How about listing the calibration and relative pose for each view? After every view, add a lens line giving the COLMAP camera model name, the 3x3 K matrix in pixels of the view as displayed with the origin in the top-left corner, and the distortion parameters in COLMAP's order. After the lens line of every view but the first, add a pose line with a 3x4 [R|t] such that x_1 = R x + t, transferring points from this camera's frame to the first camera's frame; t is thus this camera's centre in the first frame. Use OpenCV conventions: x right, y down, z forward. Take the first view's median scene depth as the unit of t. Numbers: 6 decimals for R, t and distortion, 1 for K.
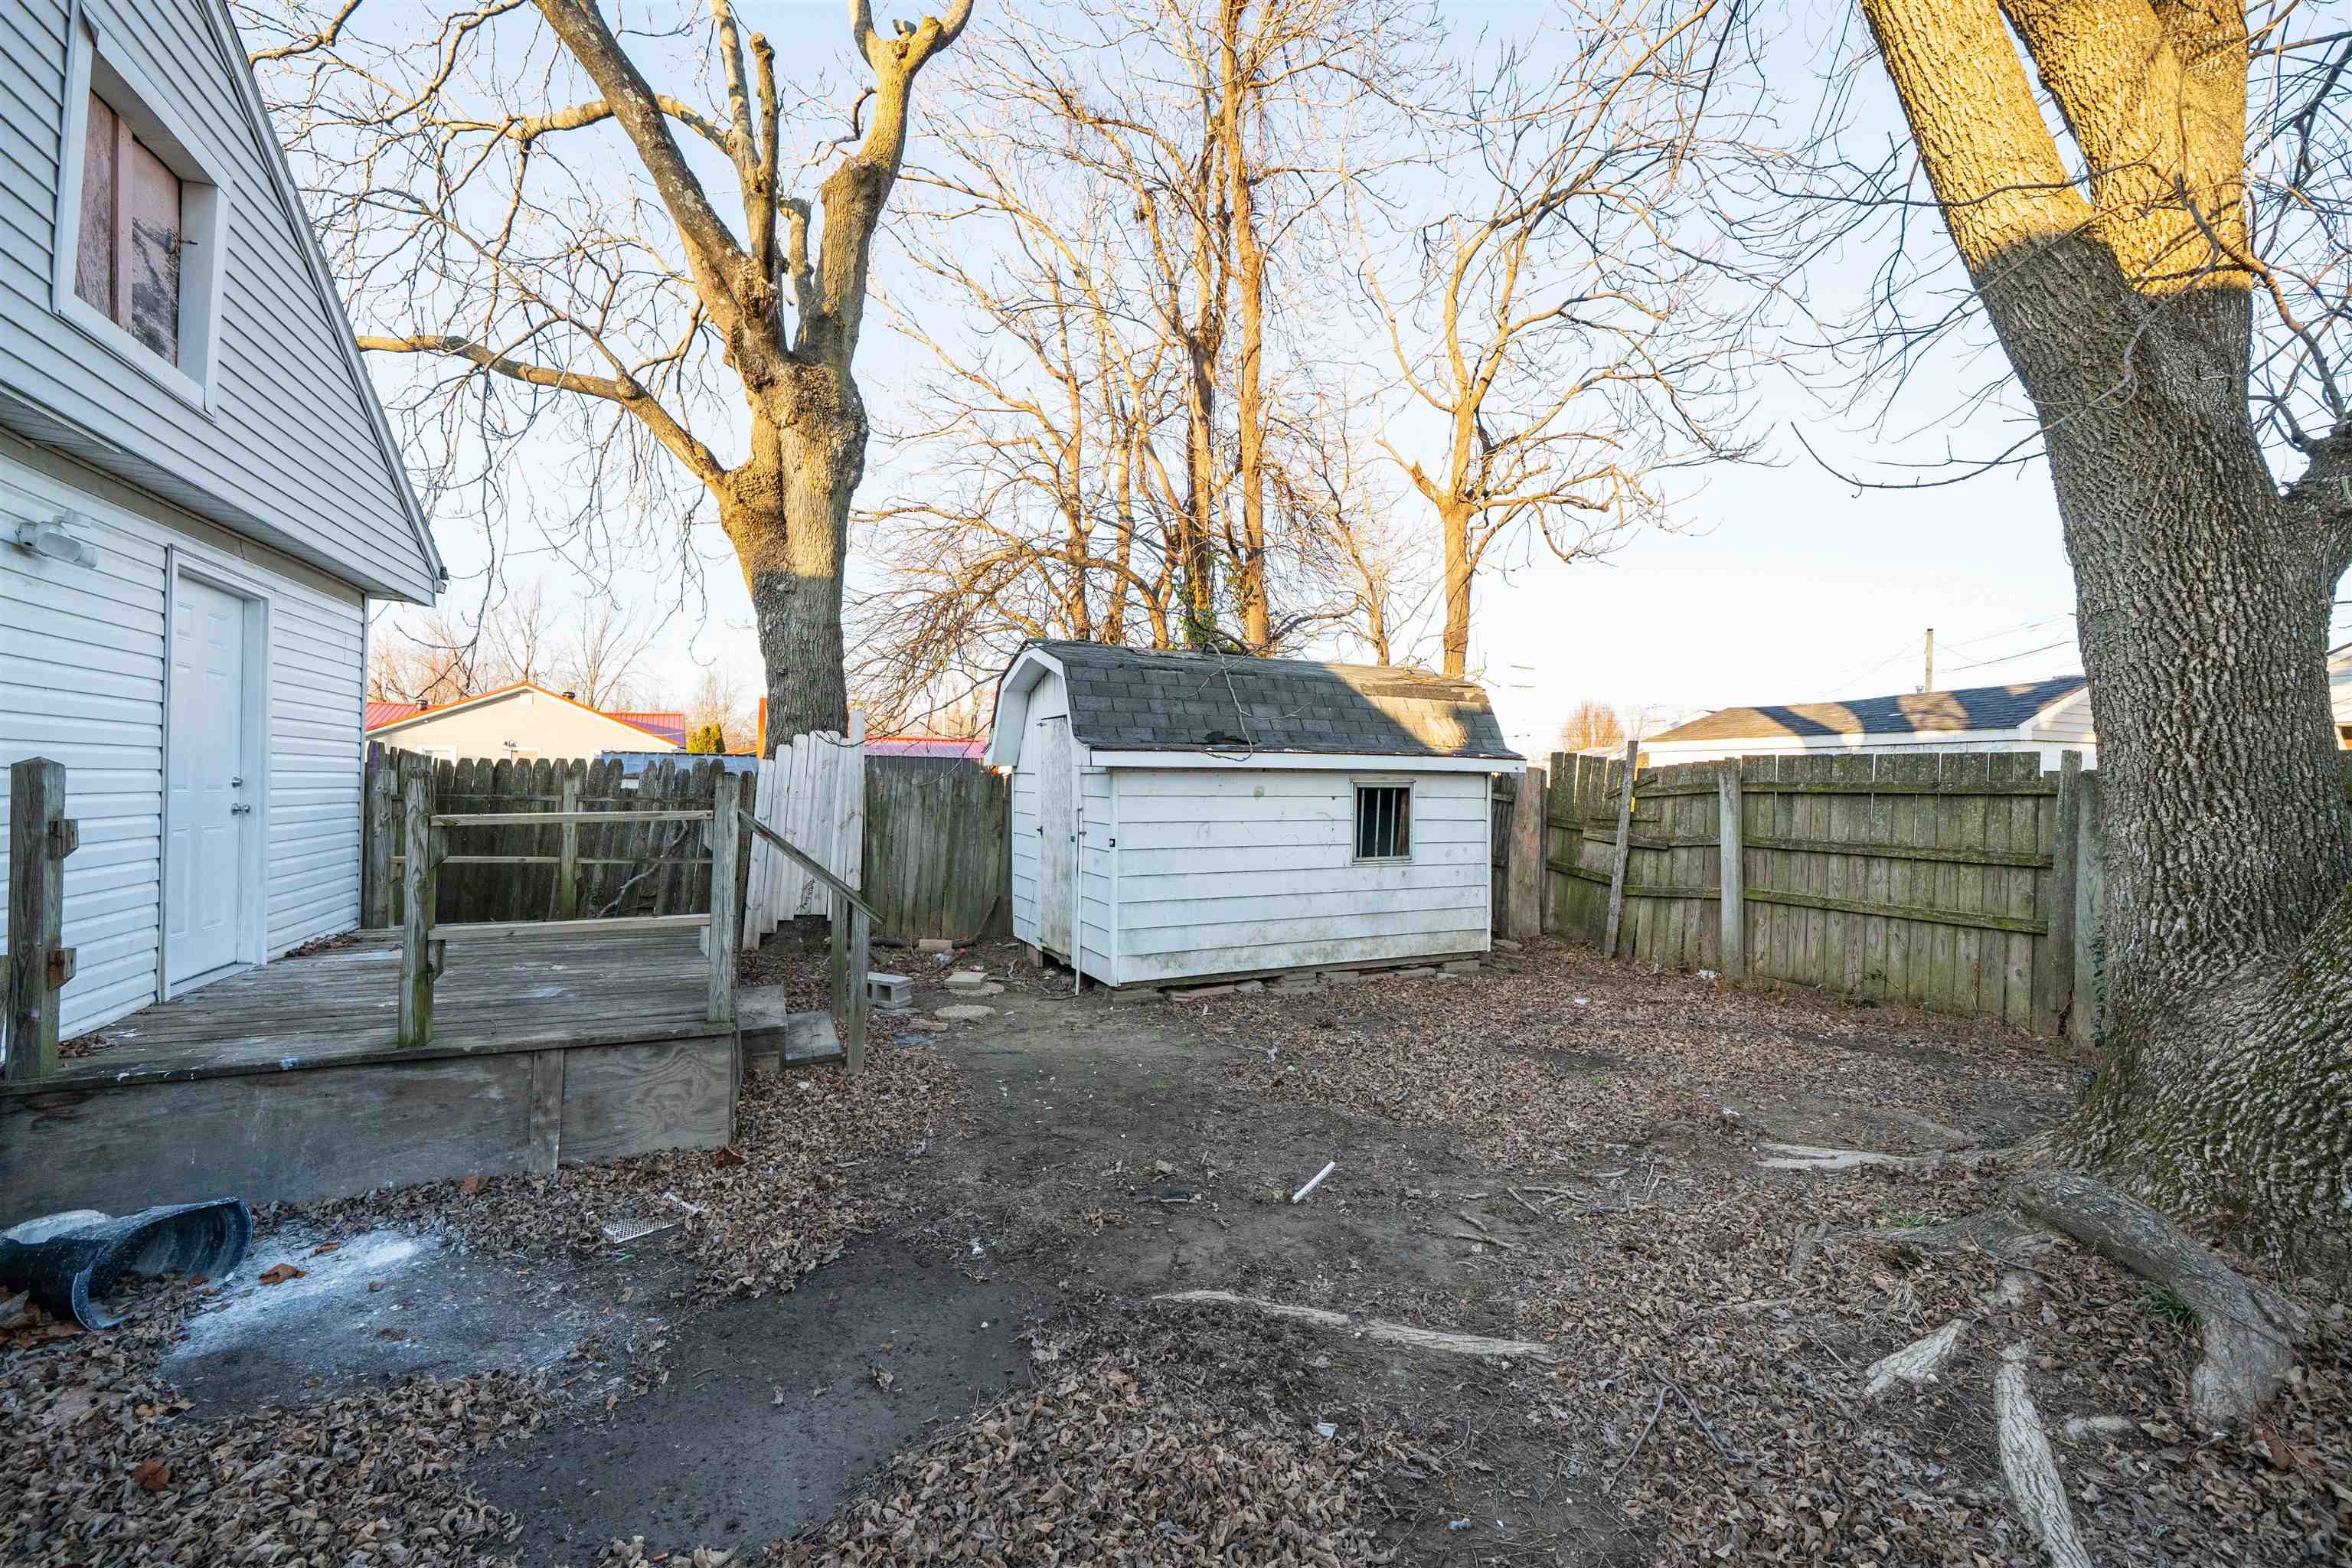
lens RADIAL K [[926.2, 0, 1170.5], [0, 926.2, 788.4], [0, 0, 1]] dist [0.001927, 0.000547]
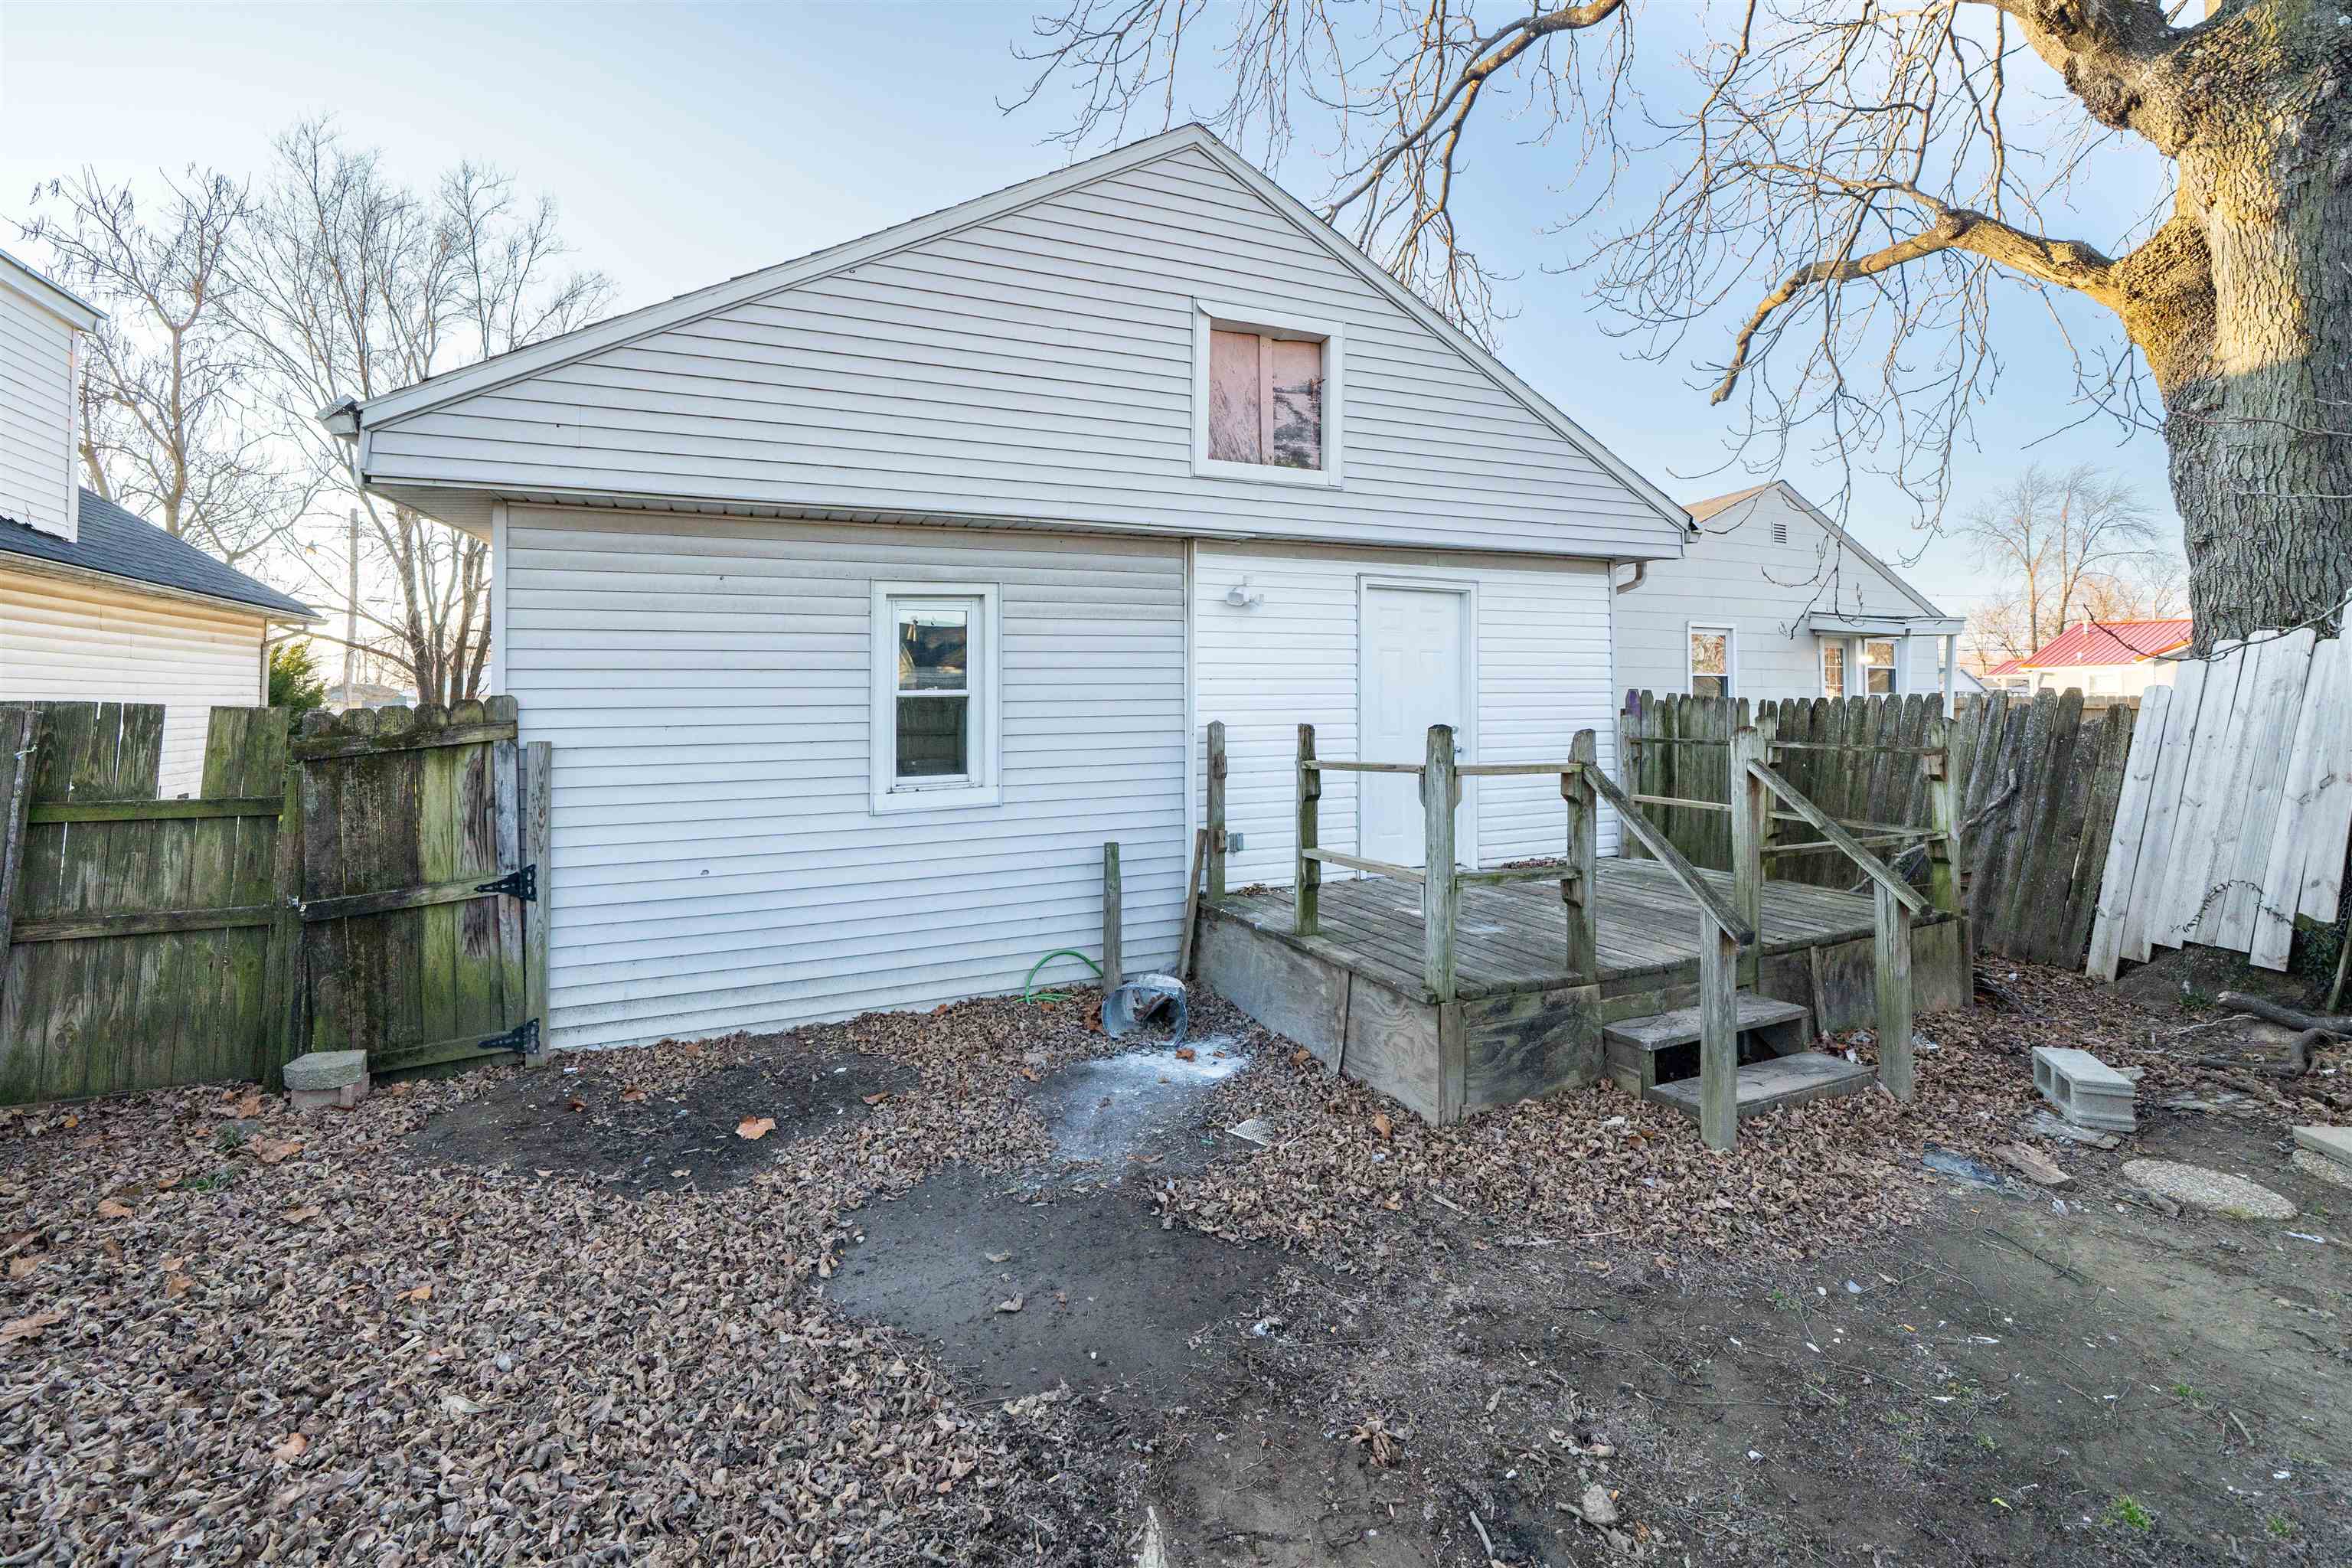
lens RADIAL K [[926.2, 0, 1096.1], [0, 926.2, 679.9], [0, 0, 1]] dist [0.001927, 0.000547]
pose [[0.001874, -0.051214, -0.998686, 0.320626], [0.007327, 0.998662, -0.051199, -0.011982], [0.999971, -0.007222, 0.002247, 0.443939]]
